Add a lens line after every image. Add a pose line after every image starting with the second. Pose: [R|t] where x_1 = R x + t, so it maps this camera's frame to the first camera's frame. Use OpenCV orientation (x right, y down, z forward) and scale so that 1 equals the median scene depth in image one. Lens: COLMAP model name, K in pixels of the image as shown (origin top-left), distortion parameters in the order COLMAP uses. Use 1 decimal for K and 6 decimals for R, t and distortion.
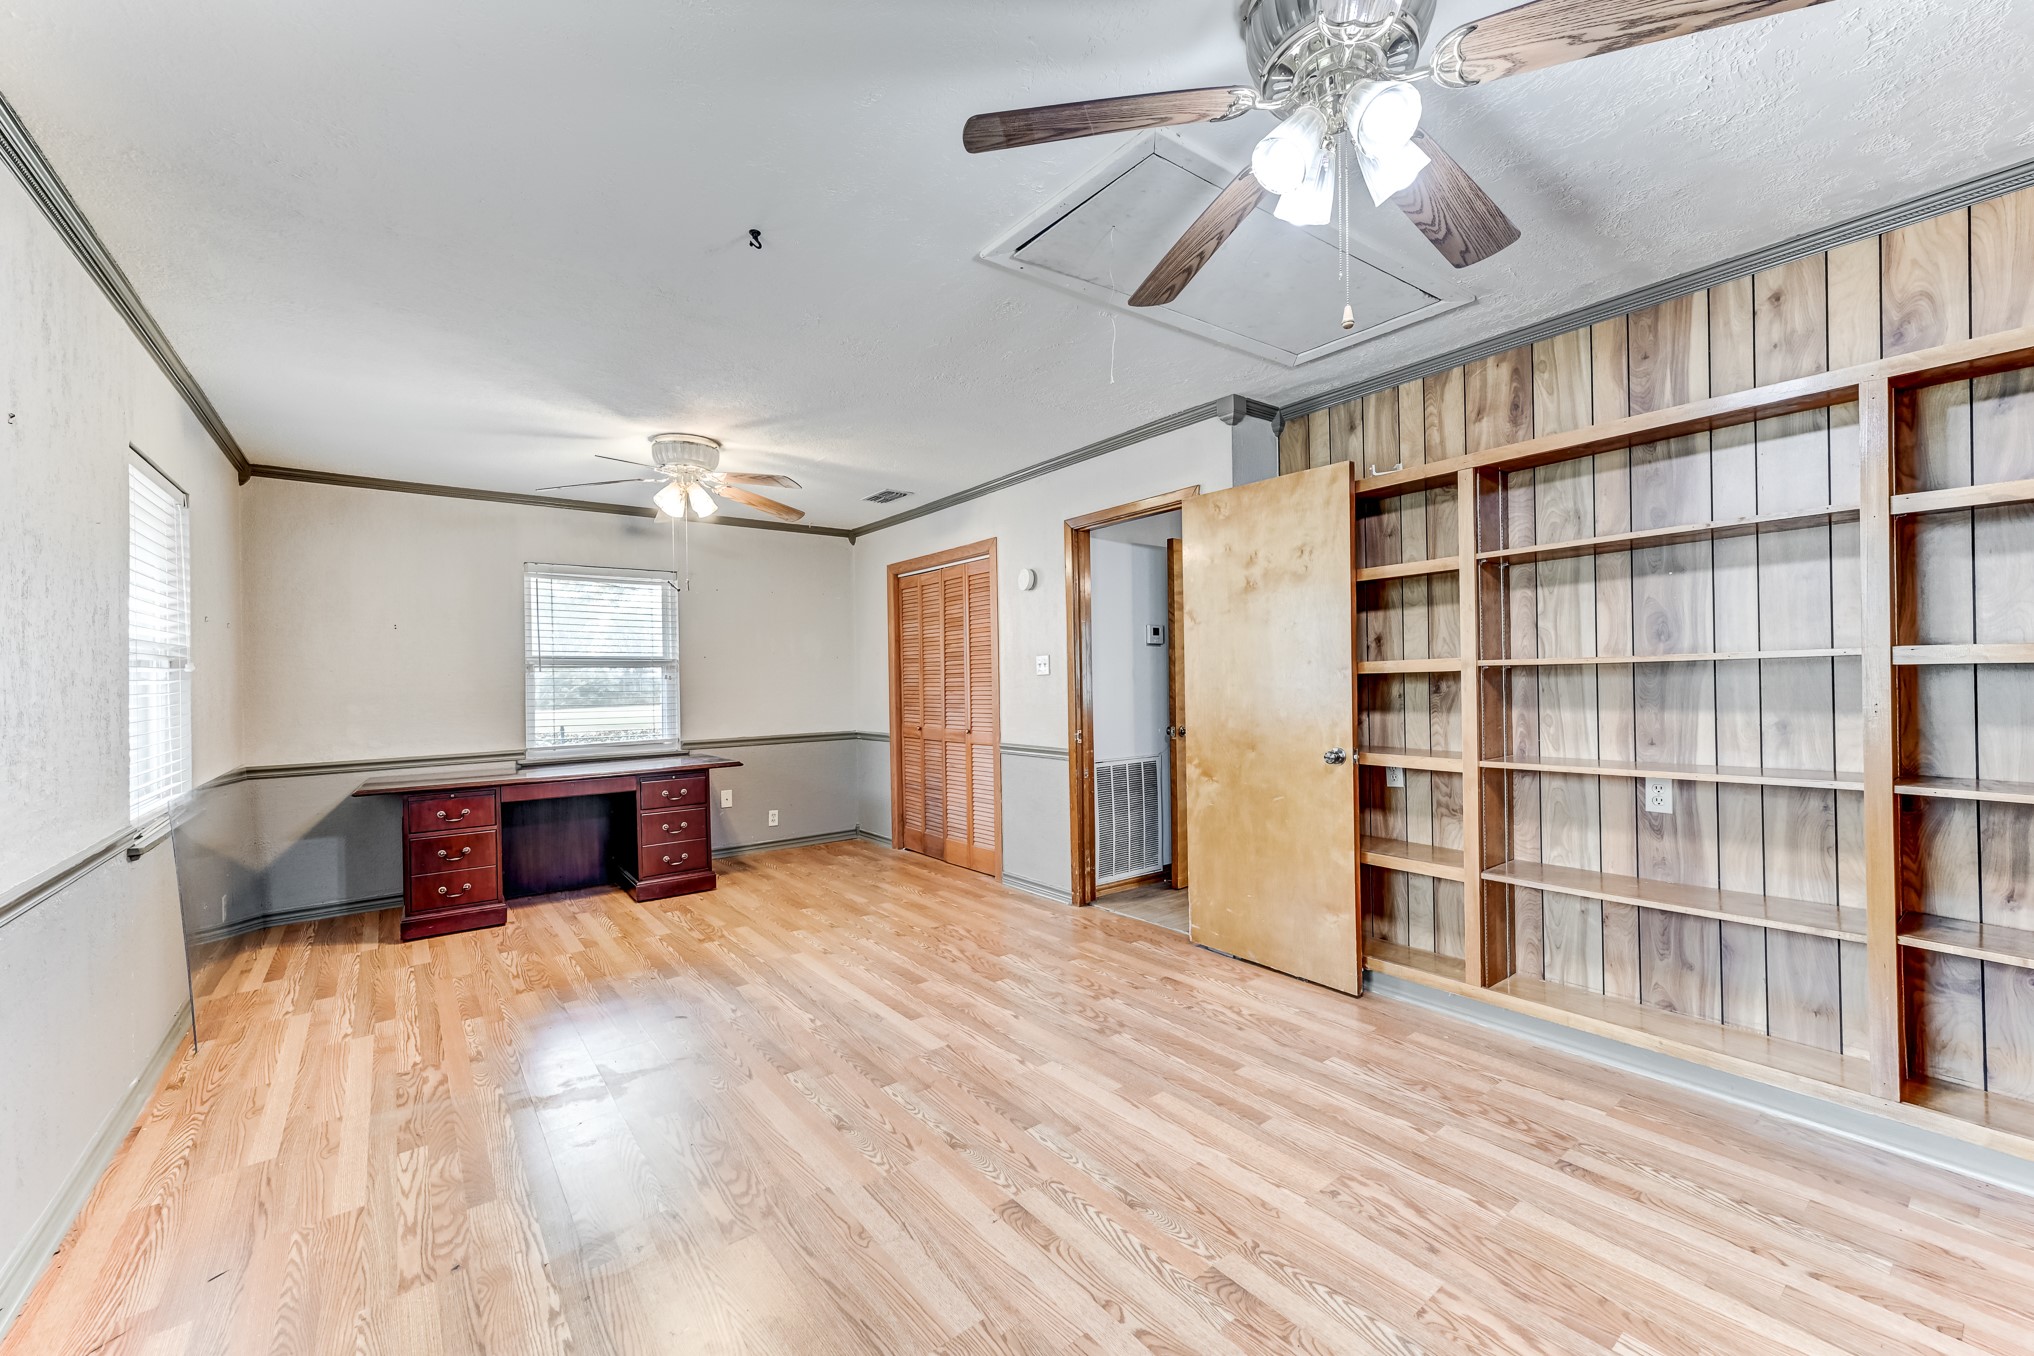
lens RADIAL K [[792.8, 0, 1015.5], [0, 792.8, 674.8], [0, 0, 1]] dist [0.012171, 0.000479]
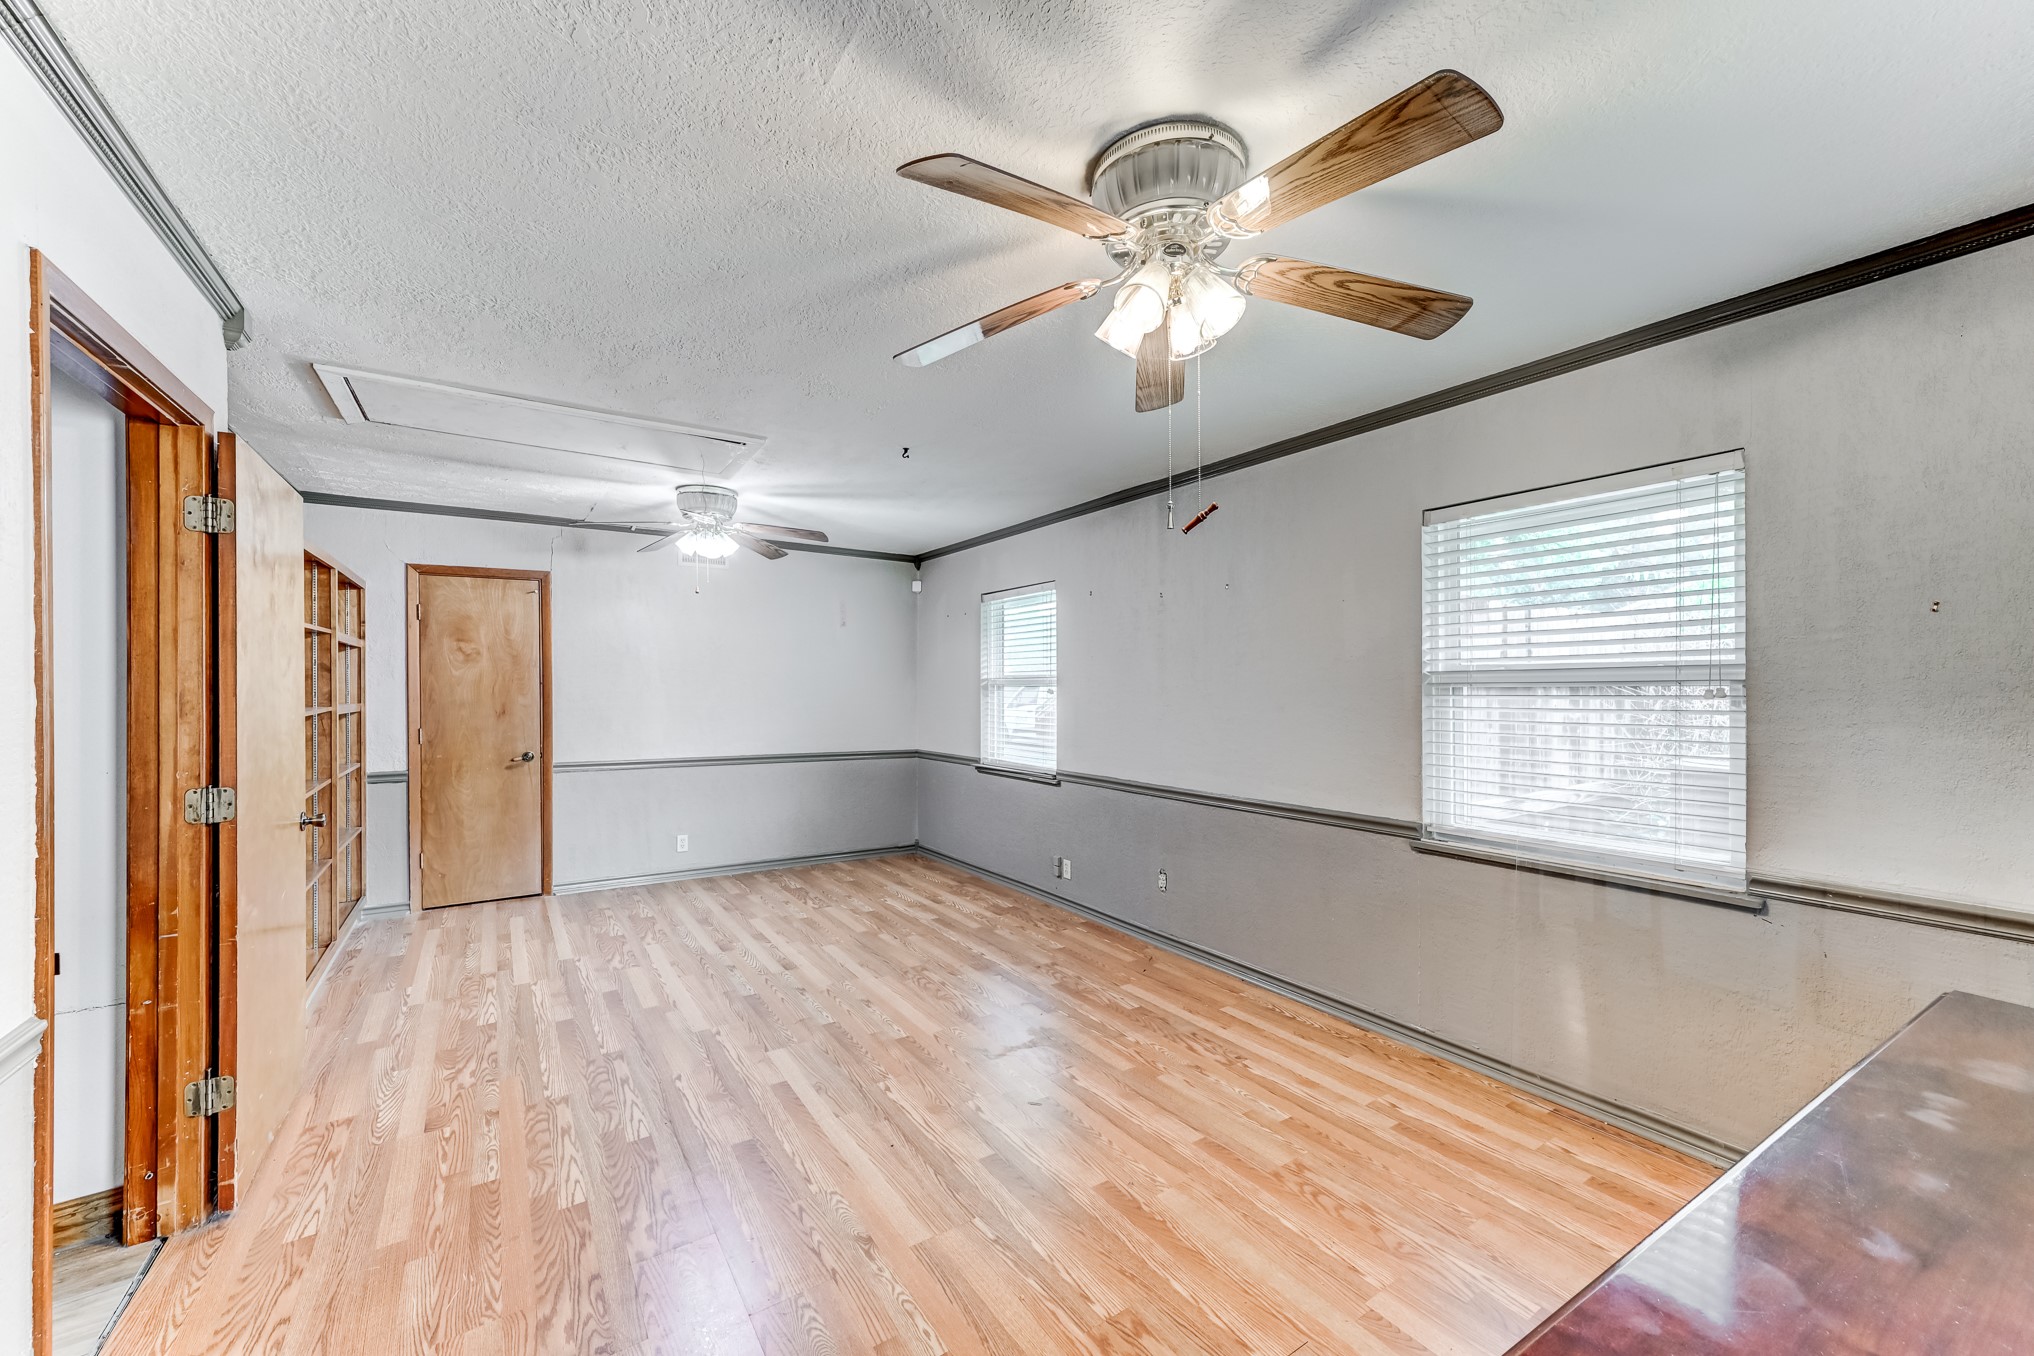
lens RADIAL K [[792.8, 0, 1016.0], [0, 792.8, 682.4], [0, 0, 1]] dist [0.012171, 0.000479]
pose [[-0.996791, 0.023183, 0.076621, -0.520754], [0.023028, 0.999731, -0.002901, -0.035907], [-0.076667, -0.001127, -0.997056, 2.049379]]
